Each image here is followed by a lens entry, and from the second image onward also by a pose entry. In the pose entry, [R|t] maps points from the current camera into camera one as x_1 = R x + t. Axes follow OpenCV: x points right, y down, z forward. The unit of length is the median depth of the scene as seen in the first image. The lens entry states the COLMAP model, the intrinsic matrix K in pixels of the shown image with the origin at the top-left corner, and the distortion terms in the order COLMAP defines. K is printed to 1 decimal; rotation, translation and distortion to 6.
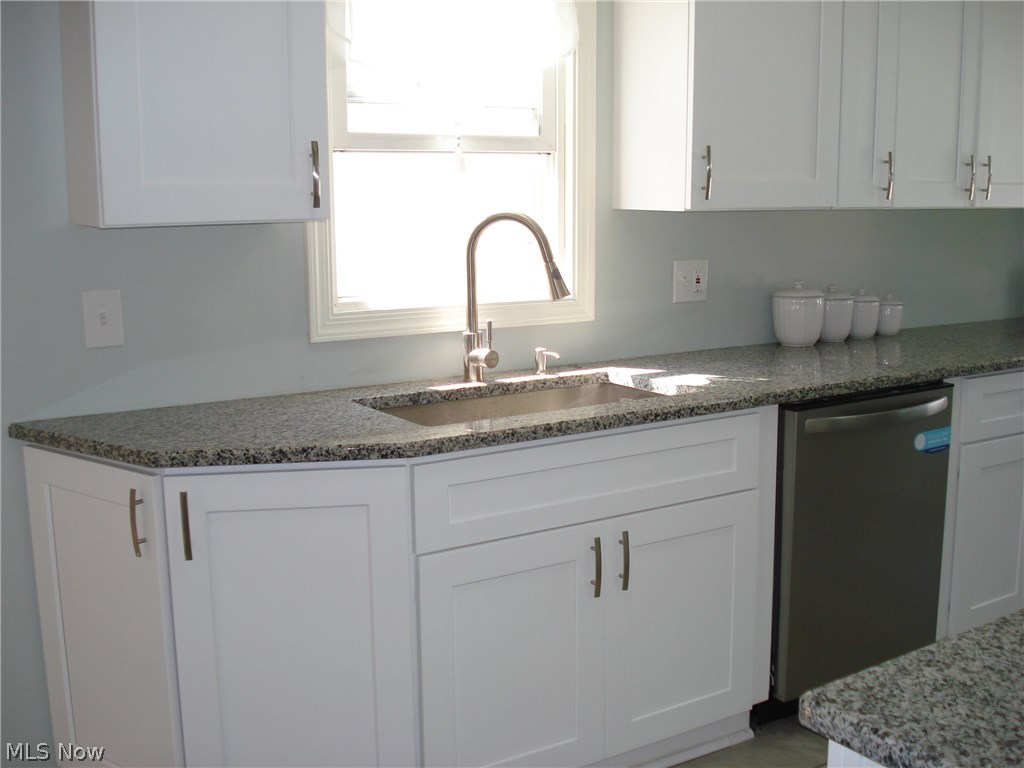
lens RADIAL K [[1161.1, 0, 513.6], [0, 1161.1, 389.0], [0, 0, 1]] dist [-0.084954, 0.000000]
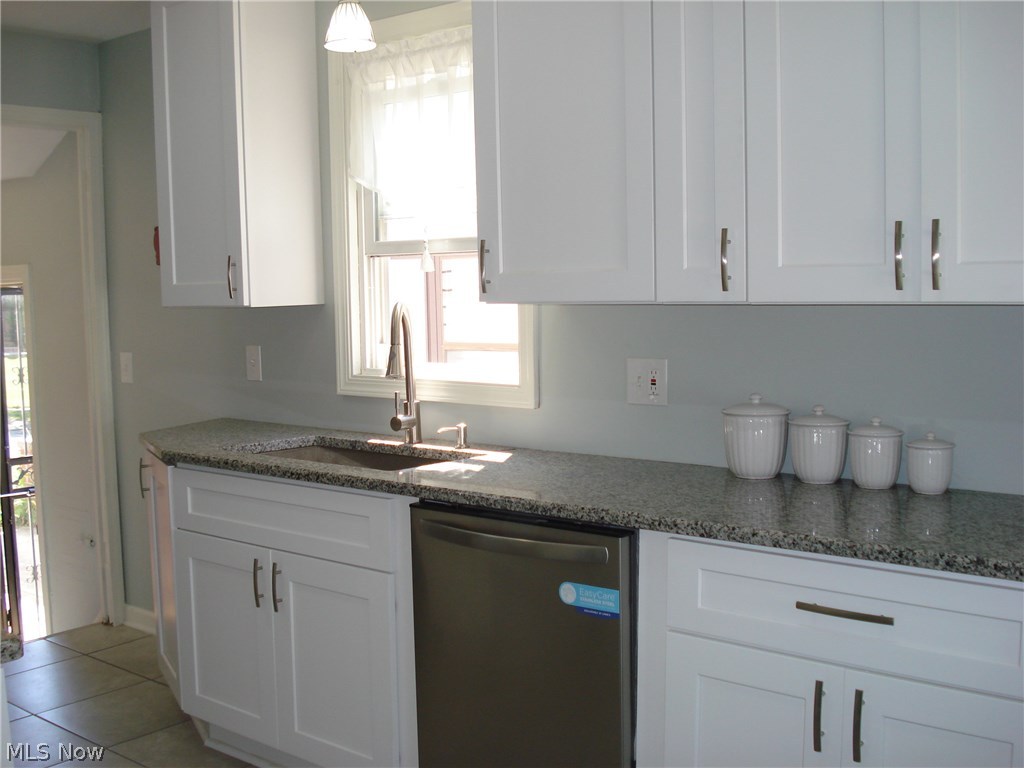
lens RADIAL K [[1161.1, 0, 513.8], [0, 1161.1, 378.6], [0, 0, 1]] dist [-0.084954, 0.000000]
pose [[0.298206, 0.075009, -0.951550, 1.119094], [-0.148279, 0.988445, 0.031449, -0.123543], [0.942914, 0.131717, 0.305882, 0.711745]]
